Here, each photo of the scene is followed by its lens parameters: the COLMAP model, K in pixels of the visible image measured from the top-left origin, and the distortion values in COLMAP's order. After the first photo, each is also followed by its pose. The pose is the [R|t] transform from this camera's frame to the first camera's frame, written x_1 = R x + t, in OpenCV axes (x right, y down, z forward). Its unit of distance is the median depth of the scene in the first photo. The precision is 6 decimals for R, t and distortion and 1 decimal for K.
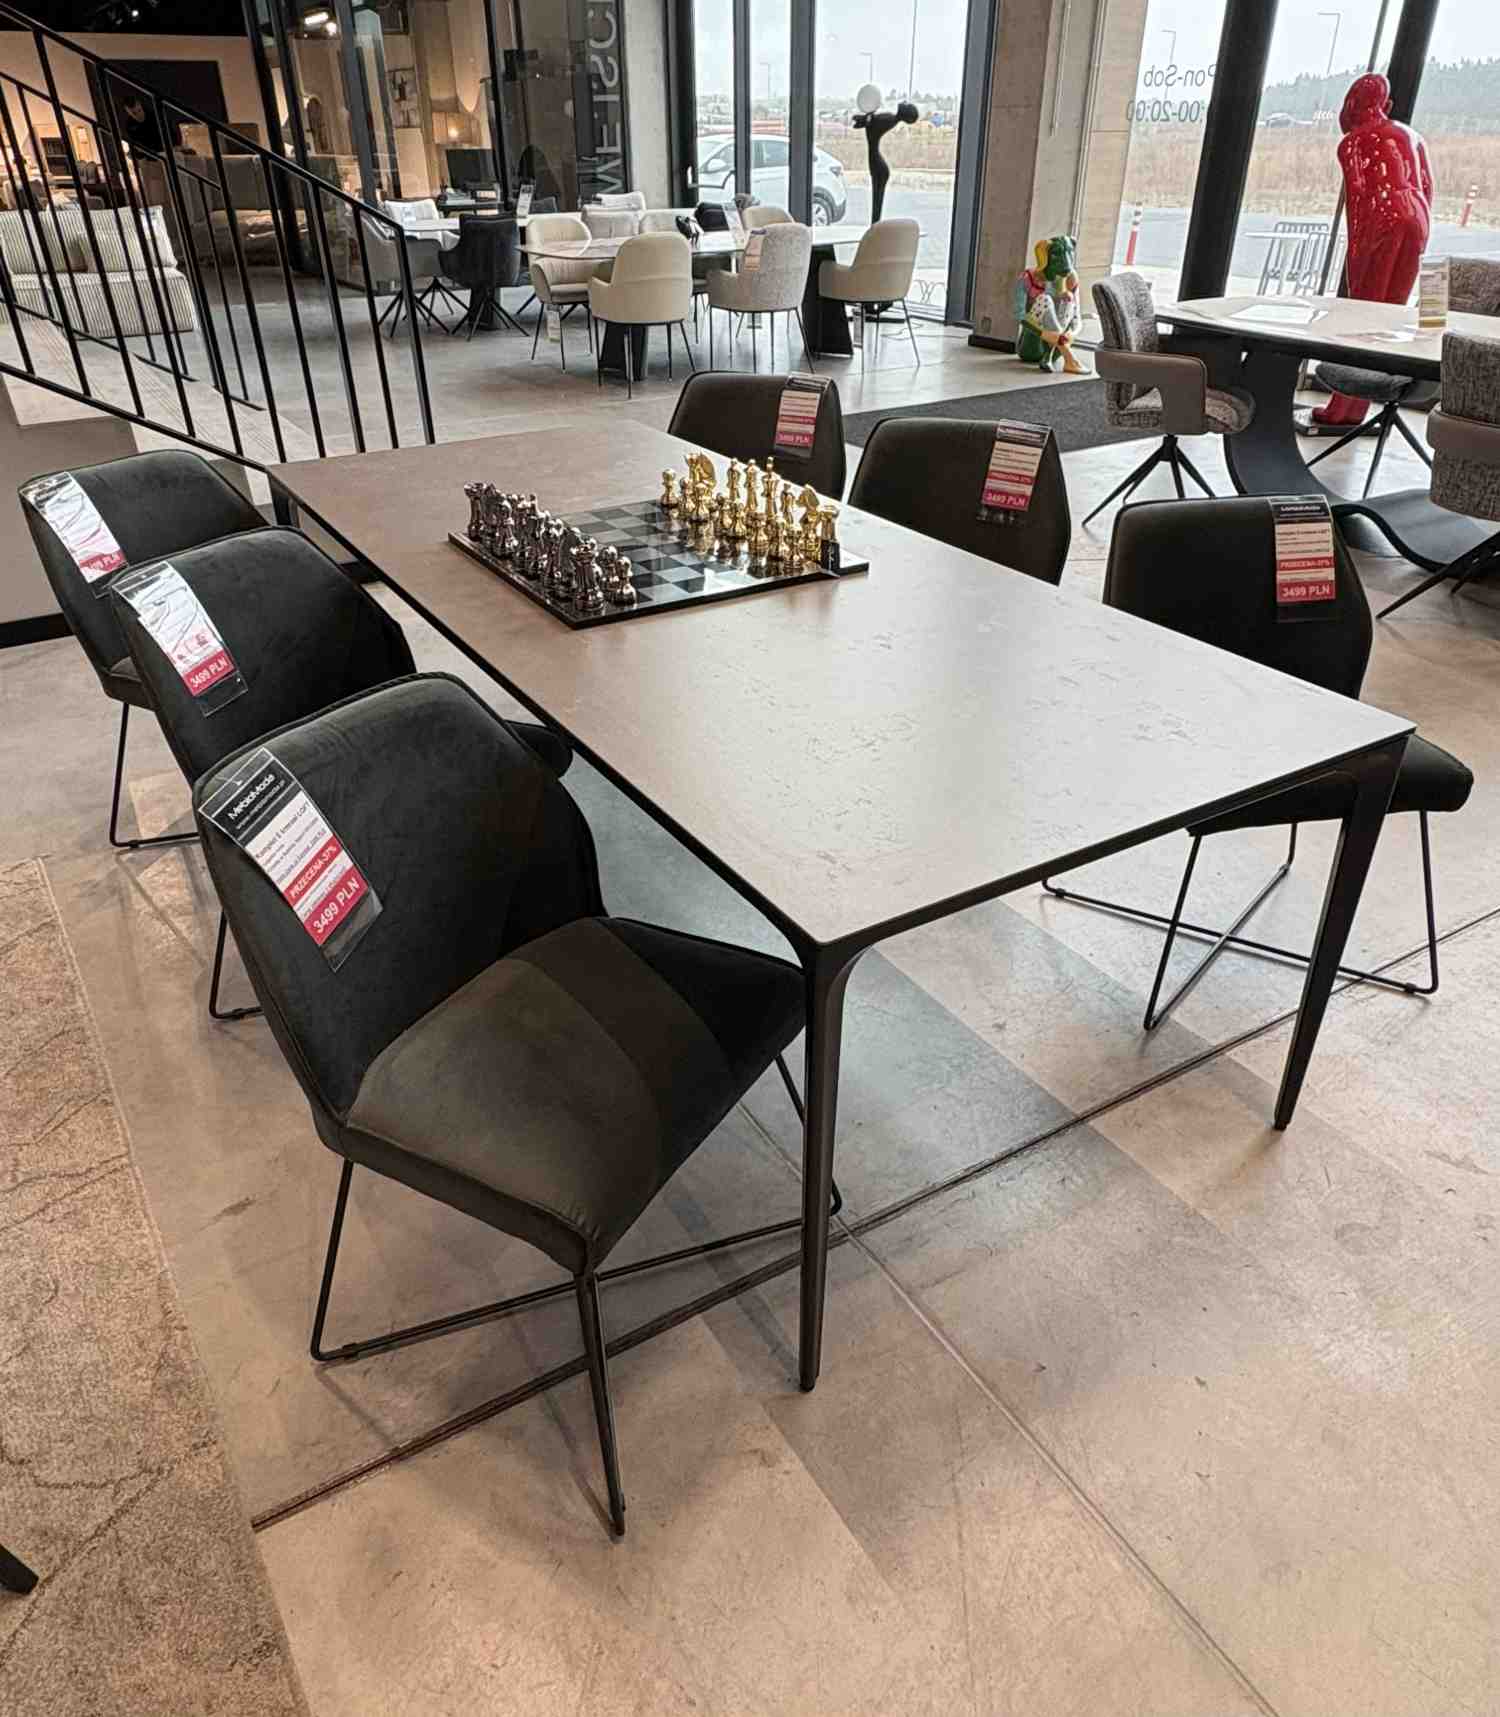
lens RADIAL K [[1212.2, 0, 750.0], [0, 1212.2, 858.5], [0, 0, 1]] dist [-0.006554, 0.000171]
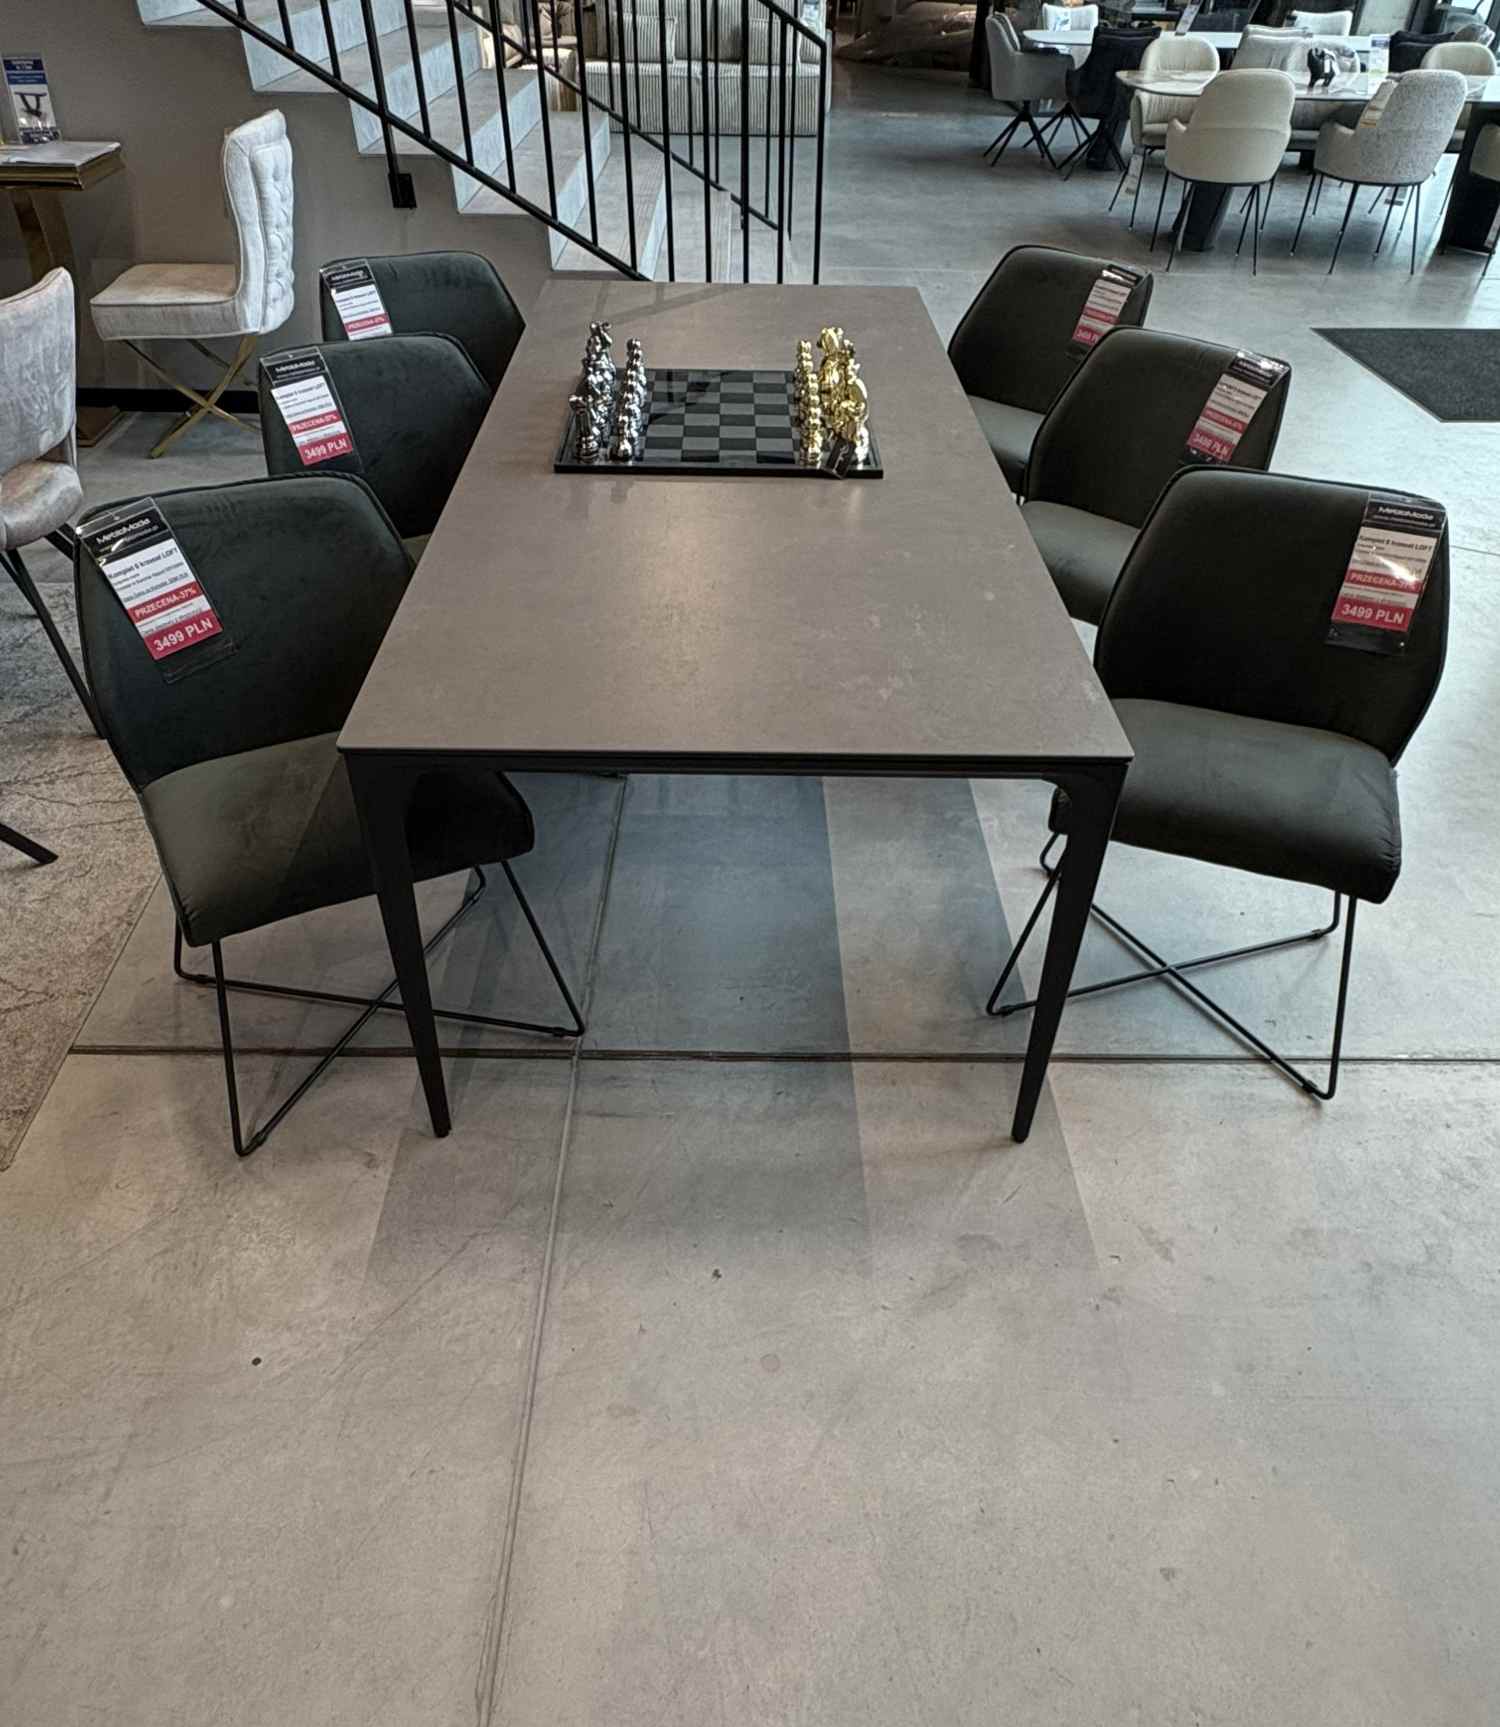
lens RADIAL K [[1230.4, 0, 753.8], [0, 1230.4, 968.8], [0, 0, 1]] dist [-0.012948, 0.008717]
pose [[0.861746, 0.352647, -0.364738, 0.493943], [-0.284430, 0.931128, 0.228254, -0.063473], [0.420110, -0.092954, 0.902700, 0.021228]]
